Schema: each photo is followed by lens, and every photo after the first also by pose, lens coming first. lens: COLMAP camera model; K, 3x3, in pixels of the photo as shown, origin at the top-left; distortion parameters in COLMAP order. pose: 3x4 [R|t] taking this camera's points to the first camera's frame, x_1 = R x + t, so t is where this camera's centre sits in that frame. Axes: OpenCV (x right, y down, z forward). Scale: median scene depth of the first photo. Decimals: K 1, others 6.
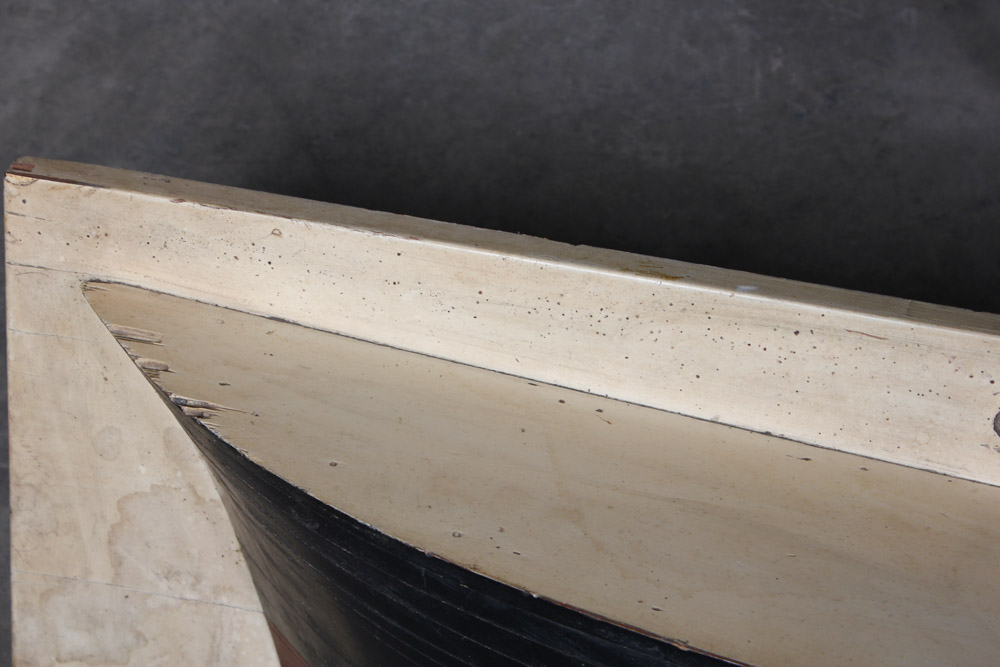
lens RADIAL K [[2368.3, 0, 500.0], [0, 2368.3, 333.5], [0, 0, 1]] dist [0.069698, 0.224531]
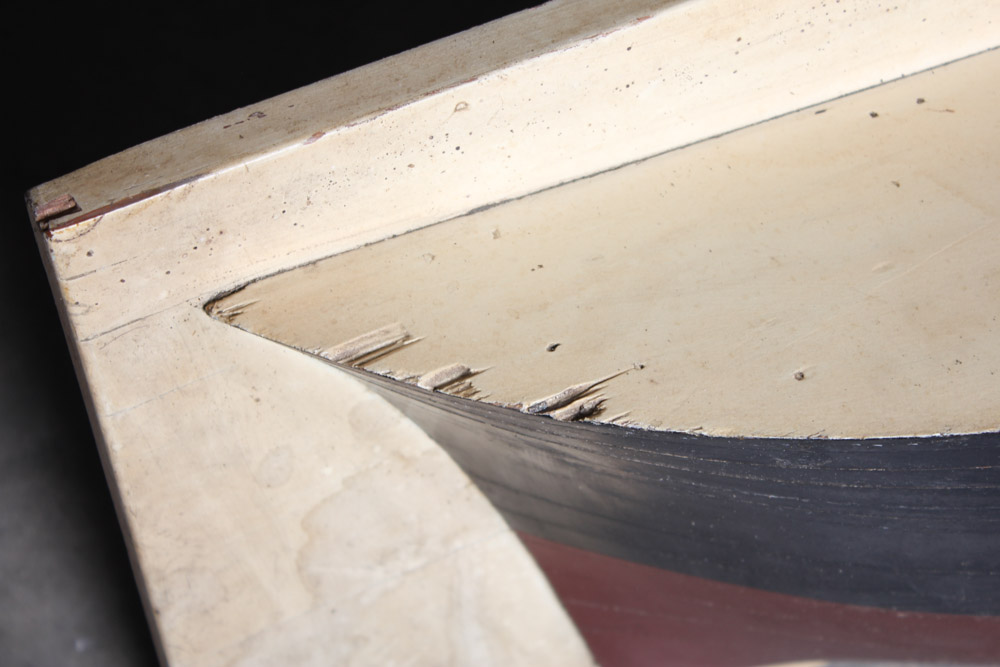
lens RADIAL K [[2368.3, 0, 500.0], [0, 2368.3, 333.5], [0, 0, 1]] dist [0.069698, 0.224531]
pose [[0.789891, -0.527150, 0.313344, -0.315546], [0.393342, 0.827520, 0.400615, -0.243169], [-0.470483, -0.193191, 0.861001, 0.384866]]
